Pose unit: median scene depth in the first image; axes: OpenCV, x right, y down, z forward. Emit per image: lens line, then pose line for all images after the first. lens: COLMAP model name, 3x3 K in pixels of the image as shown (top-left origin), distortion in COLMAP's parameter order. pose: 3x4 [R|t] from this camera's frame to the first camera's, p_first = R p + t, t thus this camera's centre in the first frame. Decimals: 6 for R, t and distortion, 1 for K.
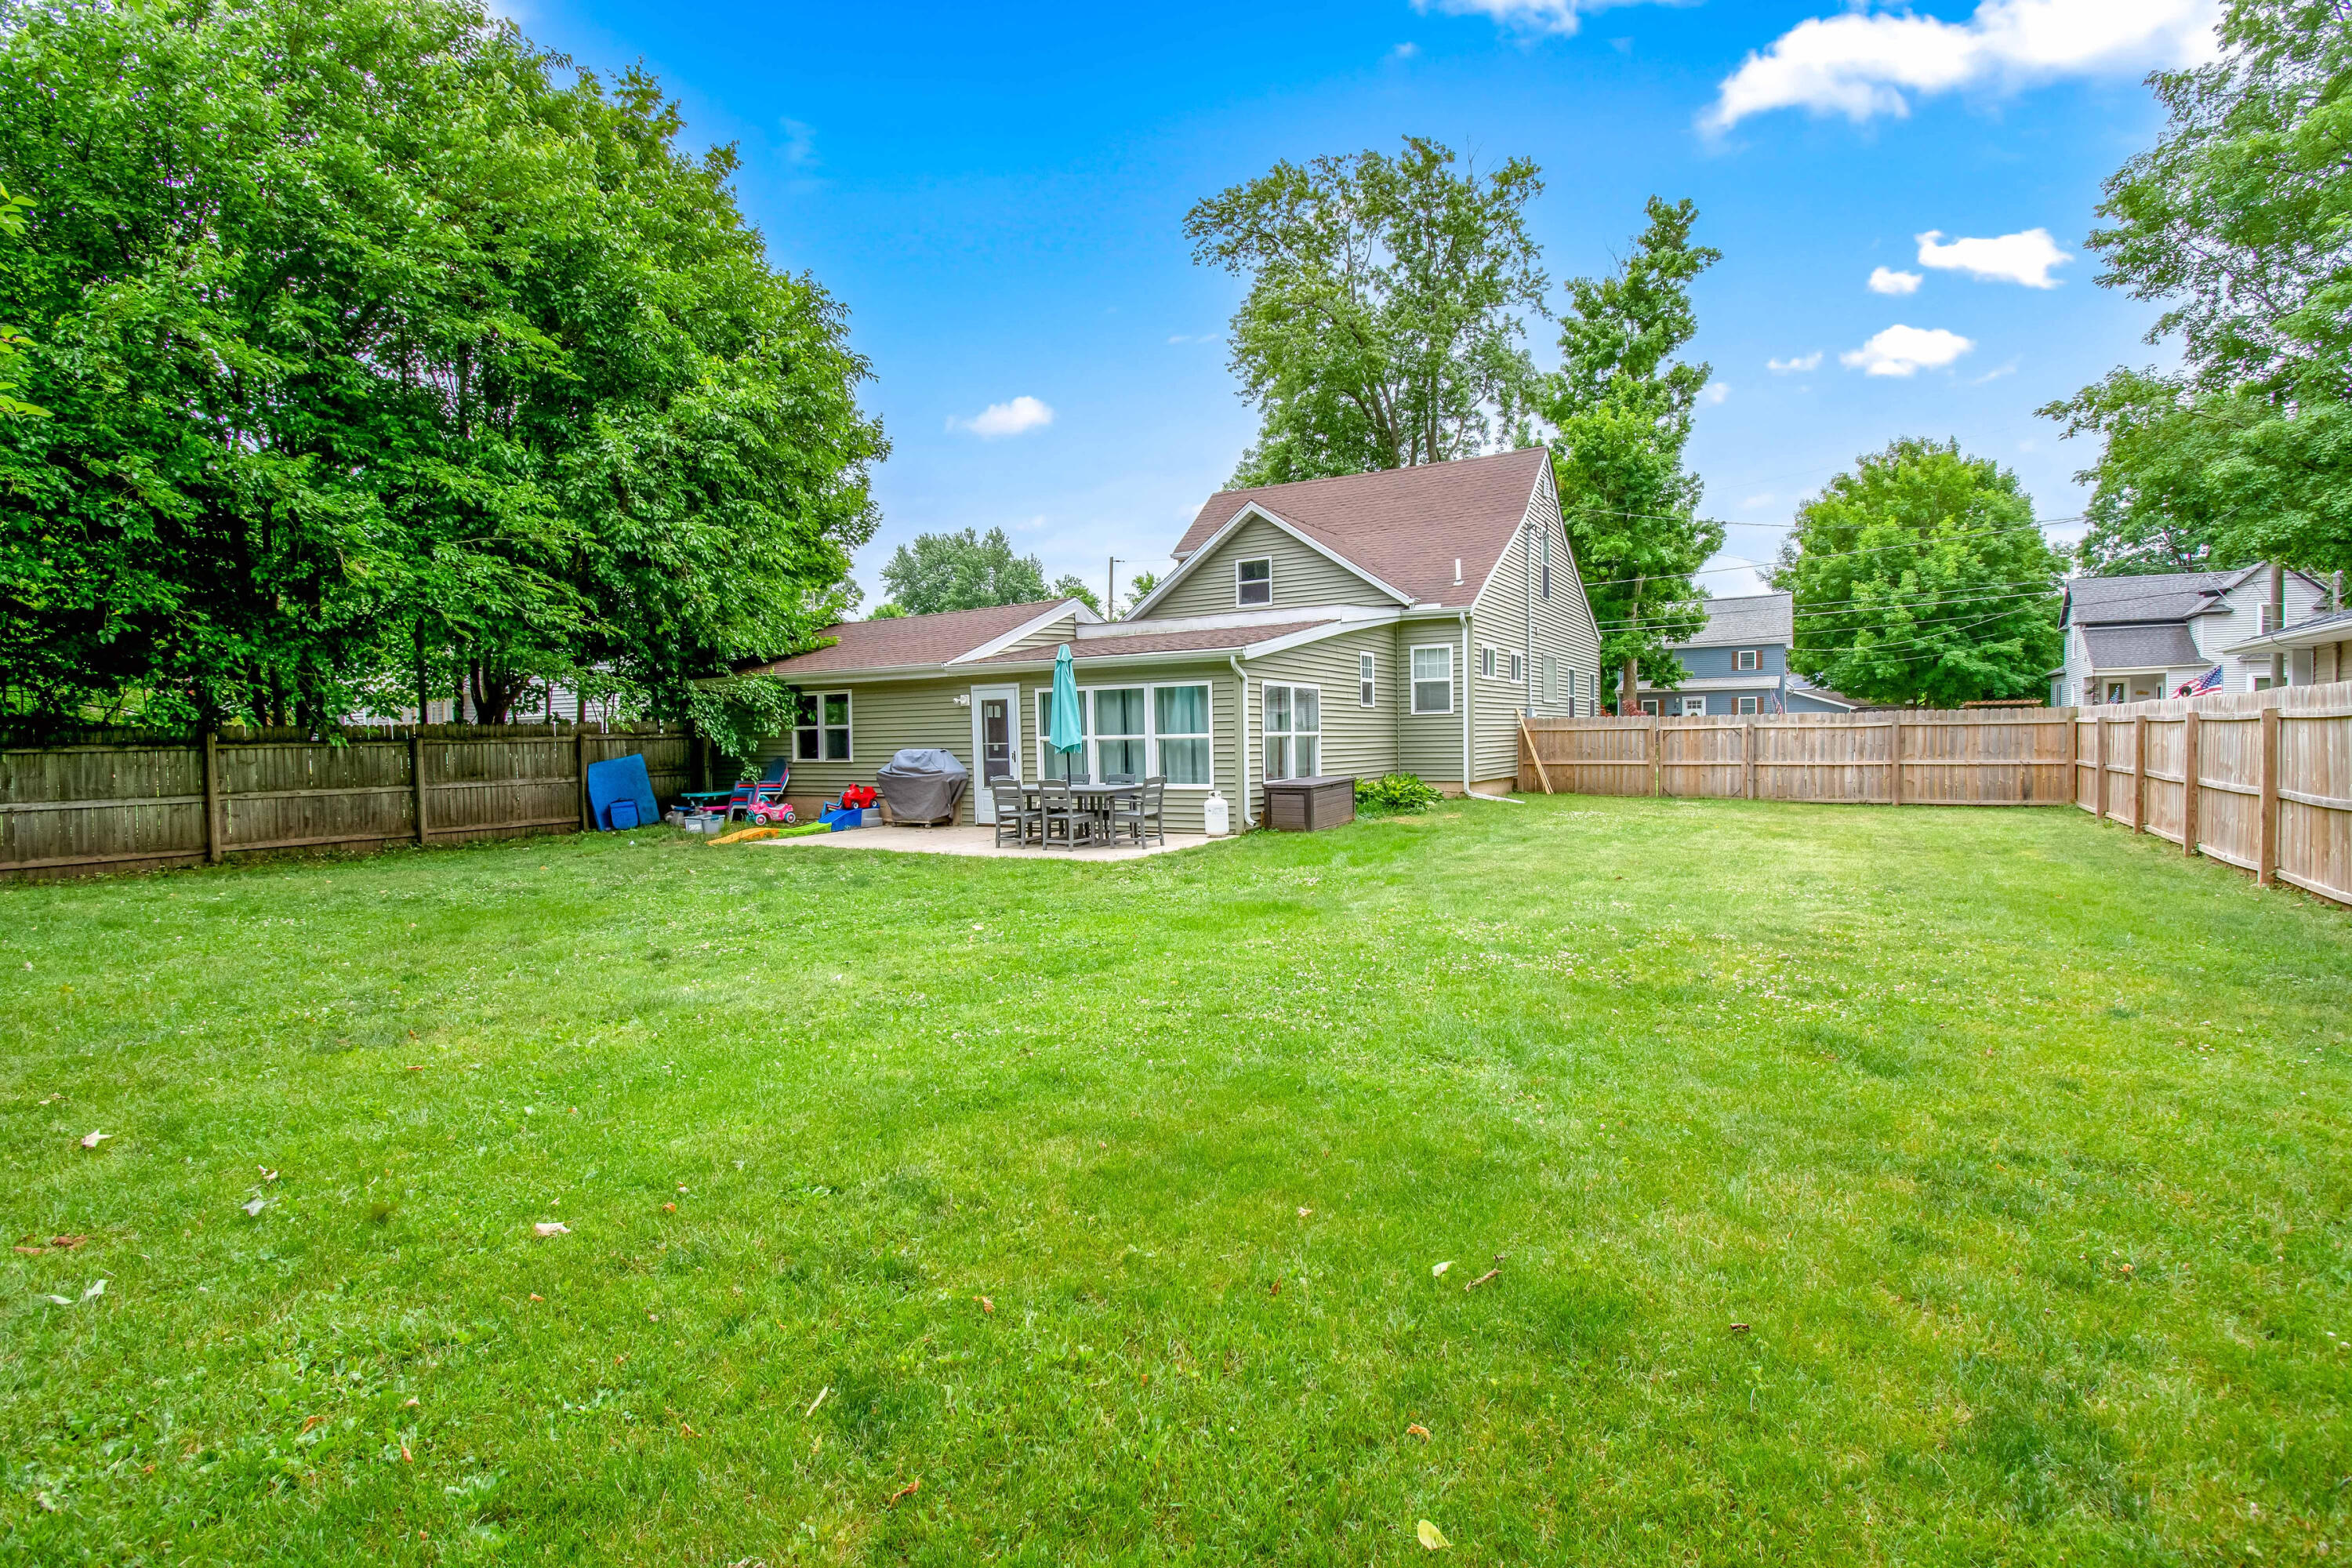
lens RADIAL K [[1090.3, 0, 1176.0], [0, 1090.3, 766.6], [0, 0, 1]] dist [-0.006389, -0.000478]
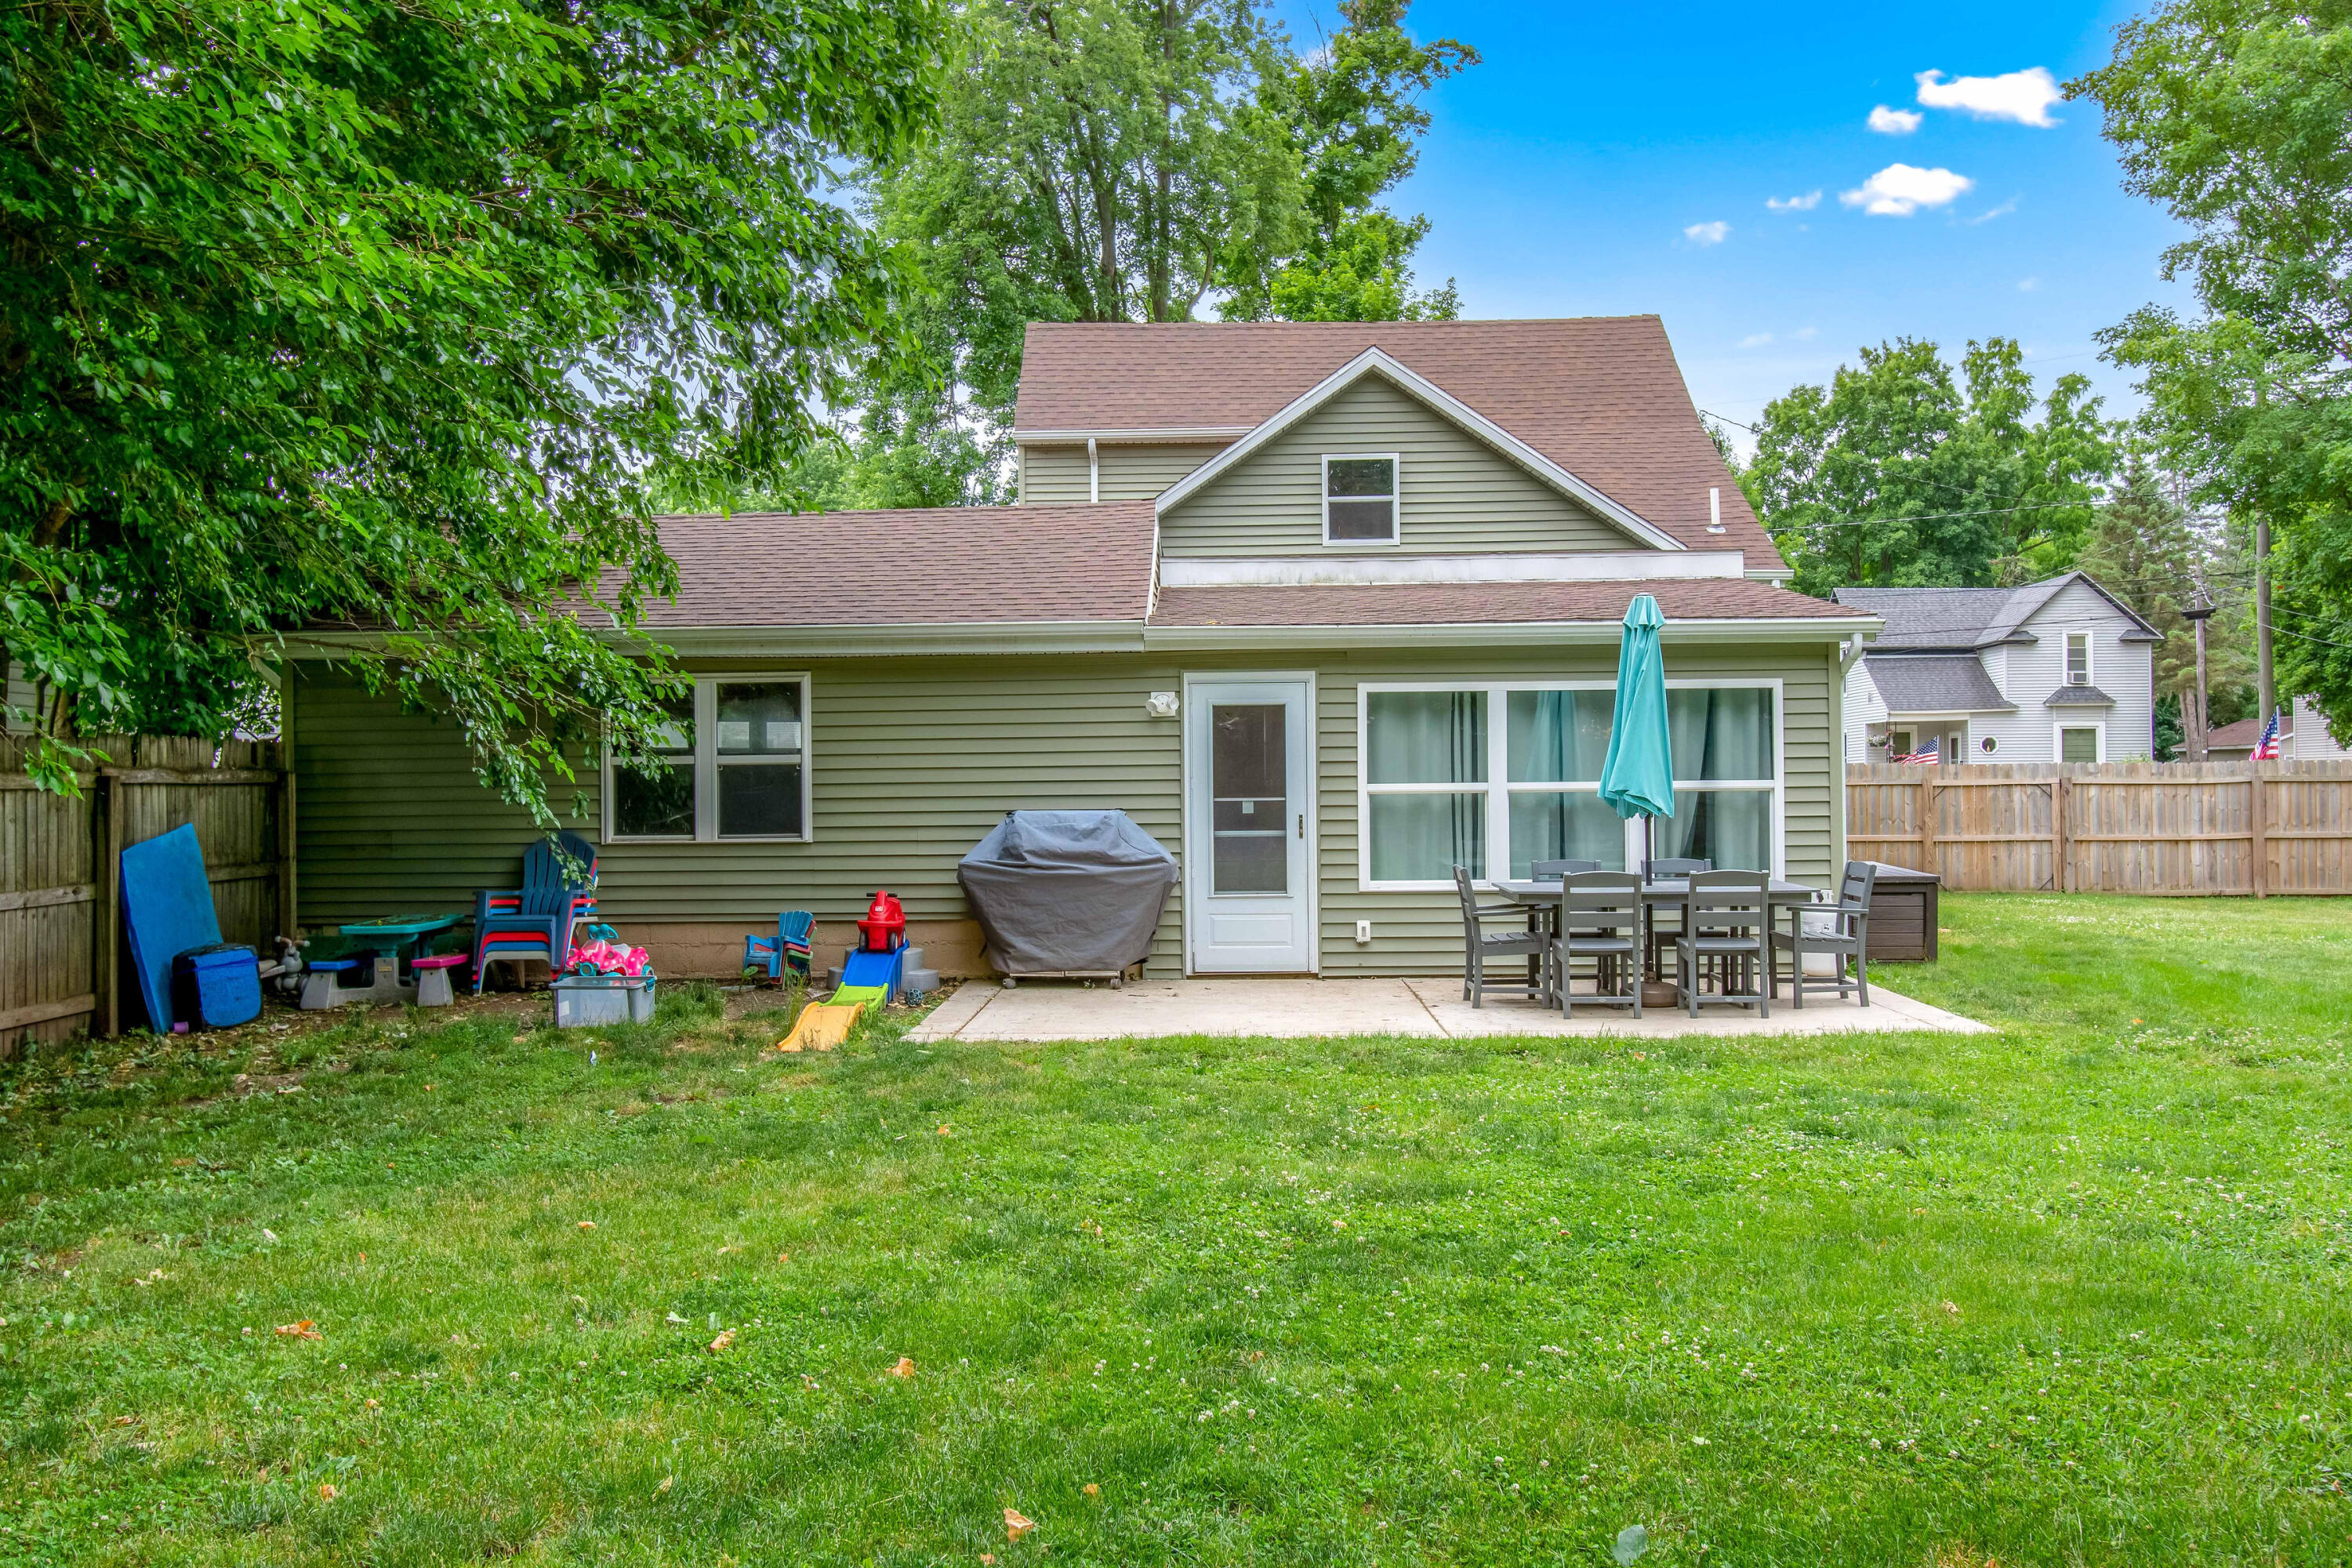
lens RADIAL K [[1932.4, 0, 1176.1], [0, 1932.4, 797.5], [0, 0, 1]] dist [-0.016773, -0.004082]
pose [[0.881988, 0.006579, 0.471226, -0.572538], [0.007995, 0.999550, -0.028919, 0.002035], [-0.471204, 0.029274, 0.881538, 0.282530]]
